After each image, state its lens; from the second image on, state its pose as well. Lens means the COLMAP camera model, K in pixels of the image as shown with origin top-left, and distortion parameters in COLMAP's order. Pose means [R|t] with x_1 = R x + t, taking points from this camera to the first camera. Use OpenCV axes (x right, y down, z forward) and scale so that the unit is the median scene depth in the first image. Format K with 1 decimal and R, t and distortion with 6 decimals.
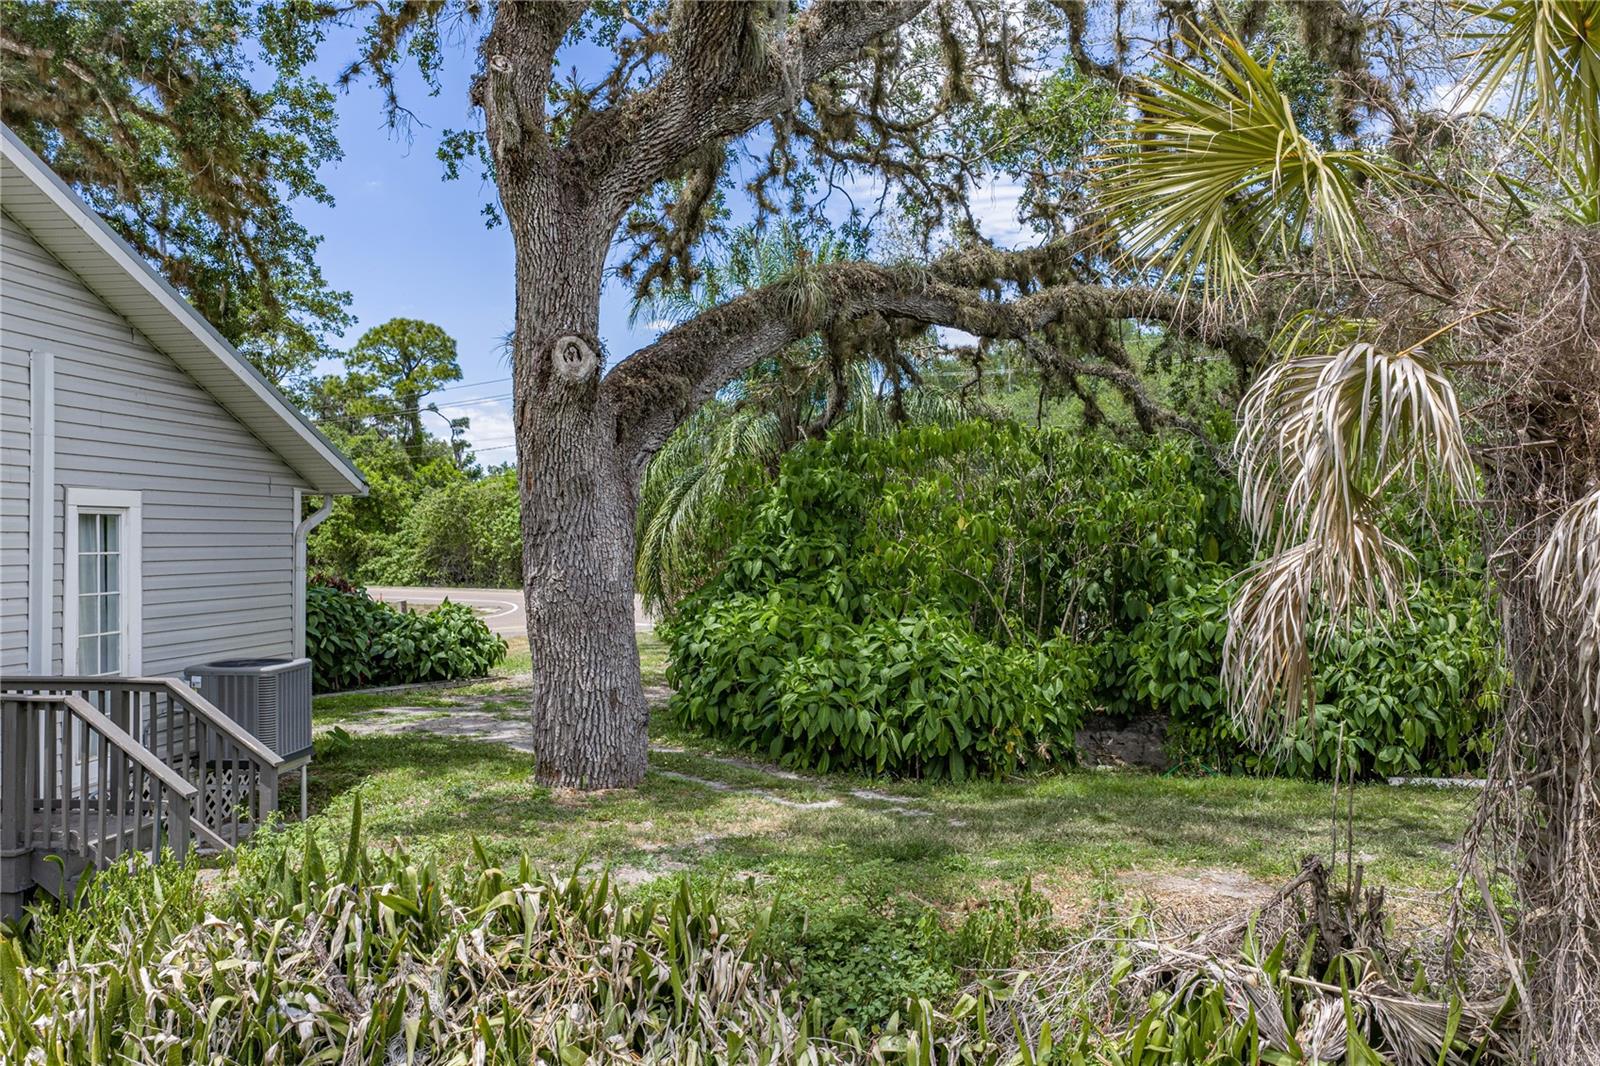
lens RADIAL K [[1331.6, 0, 799.9], [0, 1331.6, 544.1], [0, 0, 1]] dist [0.025674, -0.006421]
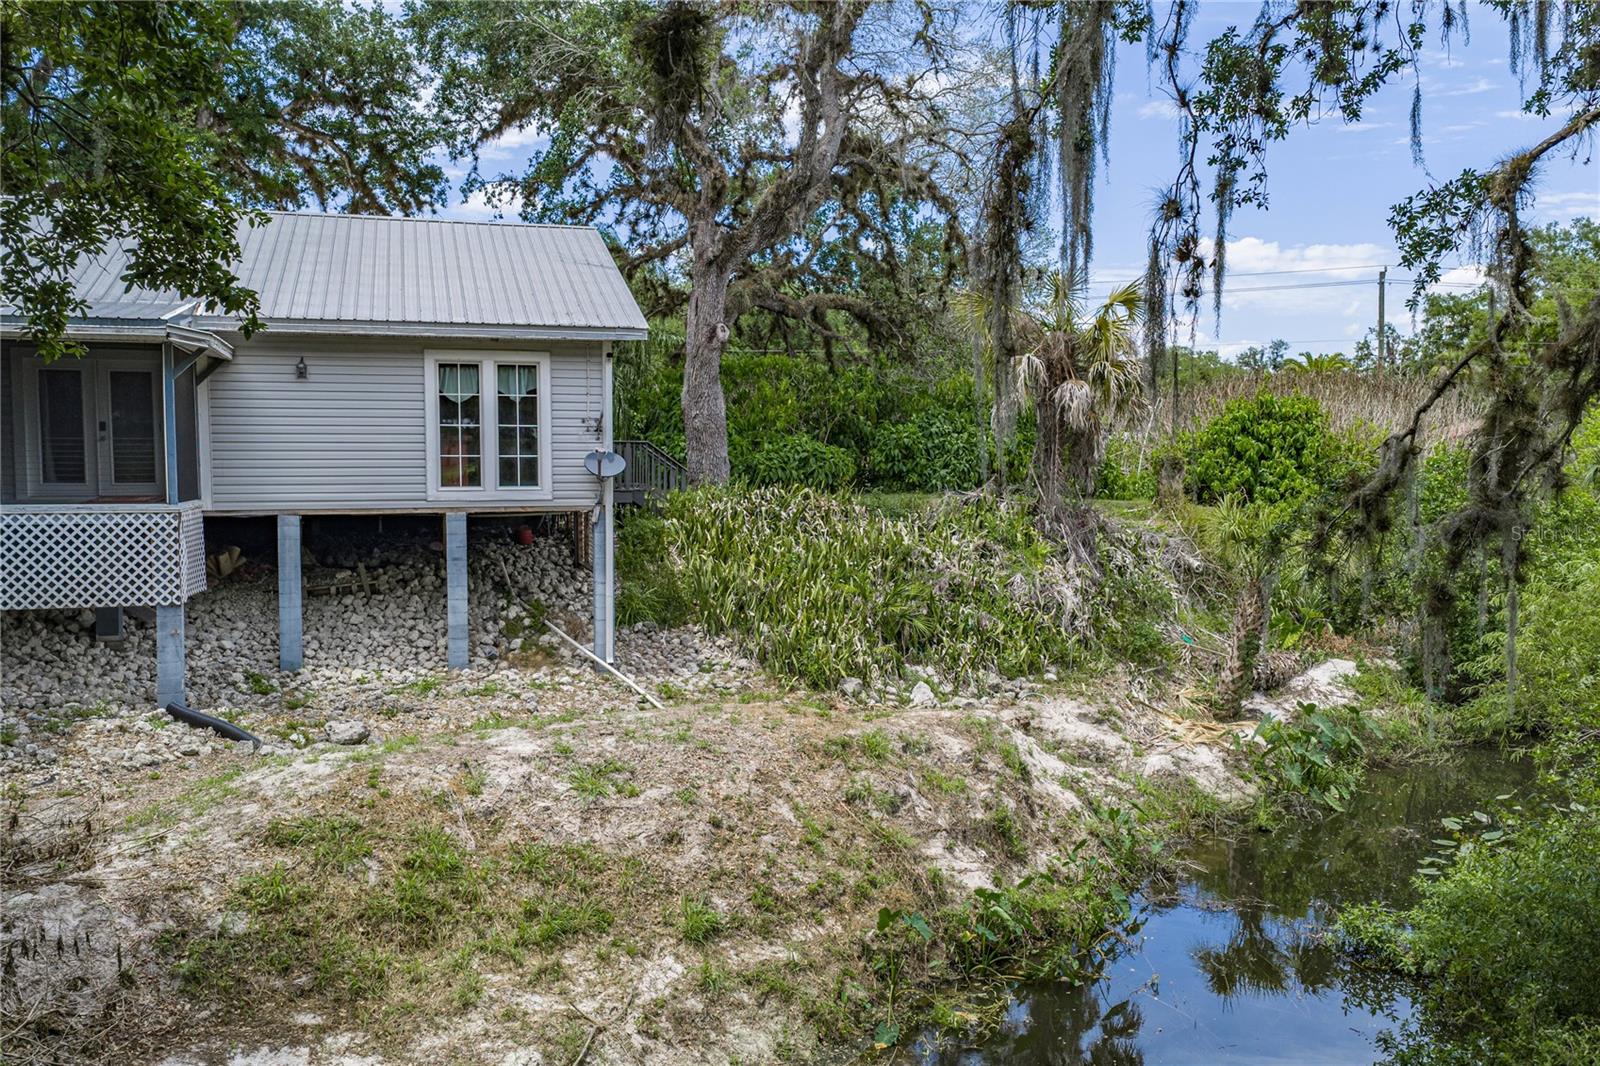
lens RADIAL K [[1331.6, 0, 799.9], [0, 1331.6, 544.1], [0, 0, 1]] dist [0.025674, -0.006421]
pose [[0.903709, -0.025569, 0.427384, -1.030886], [-0.001056, 0.998079, 0.061944, 0.106366], [-0.428147, -0.056431, 0.901946, -1.317003]]
